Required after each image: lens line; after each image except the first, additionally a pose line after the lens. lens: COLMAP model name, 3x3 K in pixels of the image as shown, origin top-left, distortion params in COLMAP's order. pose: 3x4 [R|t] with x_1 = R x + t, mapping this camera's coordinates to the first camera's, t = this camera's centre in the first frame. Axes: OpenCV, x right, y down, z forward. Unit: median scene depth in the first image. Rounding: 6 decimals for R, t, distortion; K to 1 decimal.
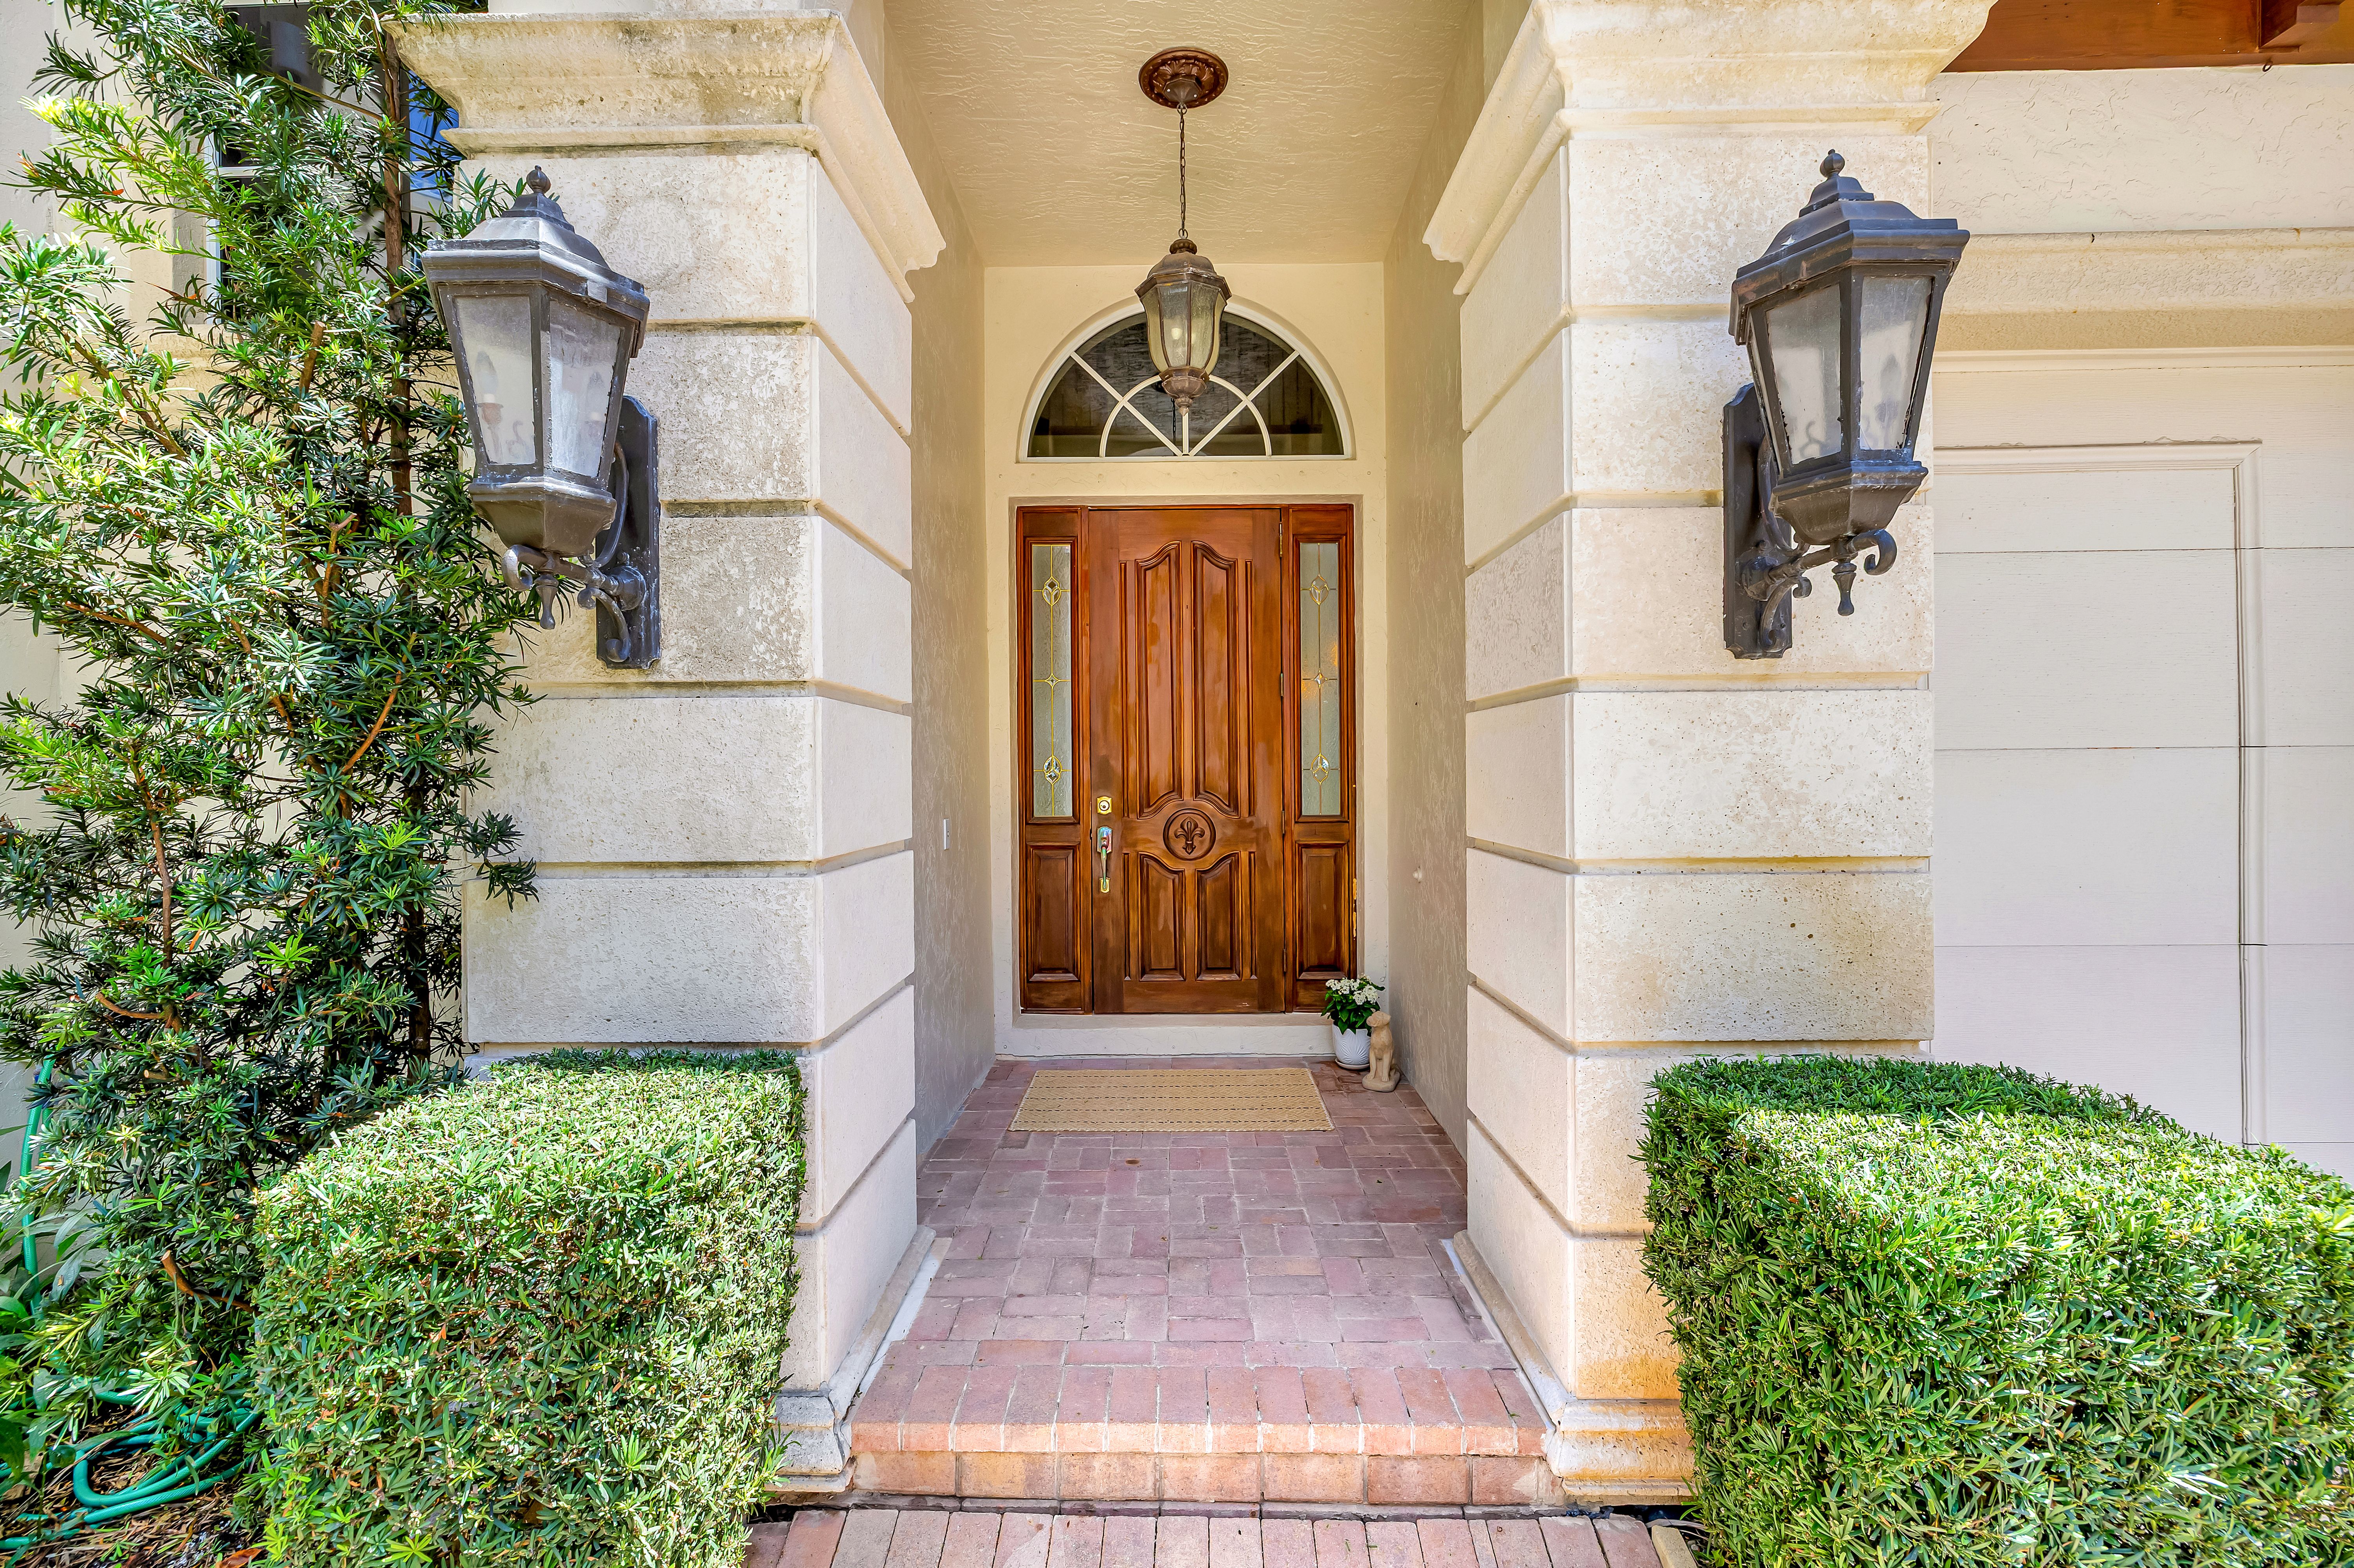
lens RADIAL K [[1022.0, 0, 1154.0], [0, 1022.0, 749.1], [0, 0, 1]] dist [-0.000102, -0.000025]
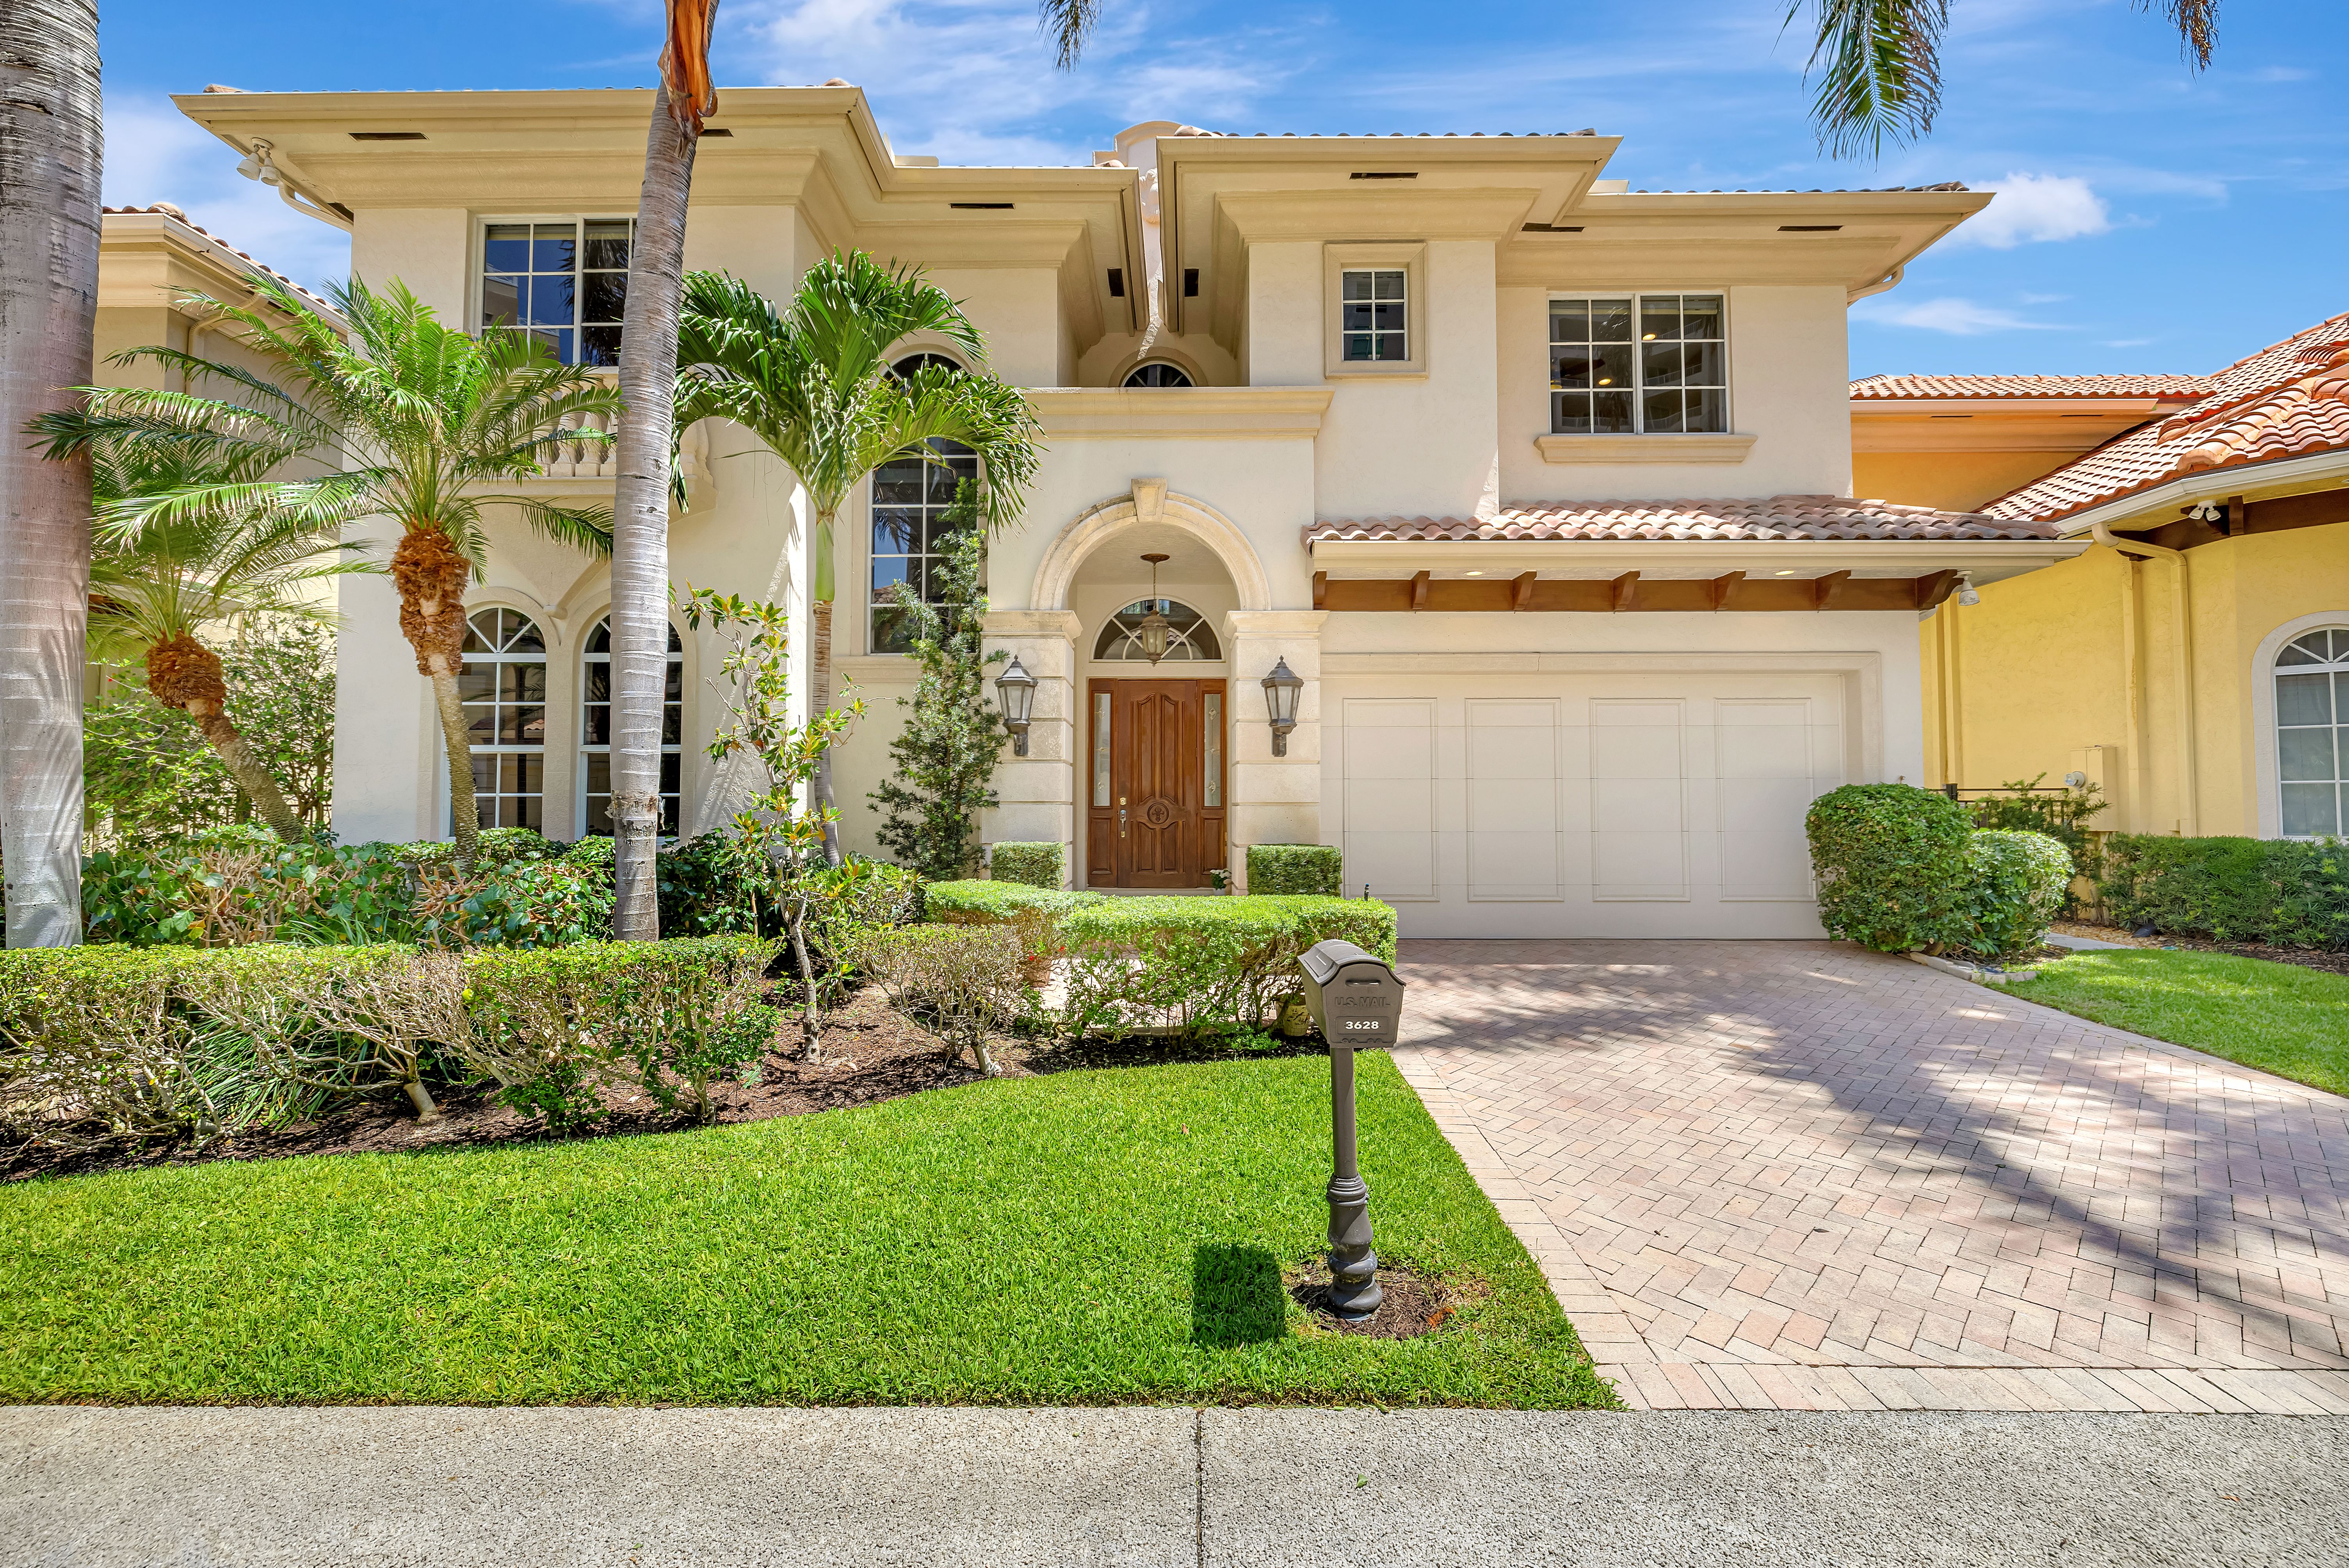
lens RADIAL K [[1019.9, 0, 1151.5], [0, 1019.9, 749.1], [0, 0, 1]] dist [-0.000102, -0.000025]
pose [[0.999944, 0.010583, 0.000484, 0.016239], [-0.010560, 0.999327, -0.035129, 0.015798], [-0.000855, 0.035121, 0.999383, -1.433386]]
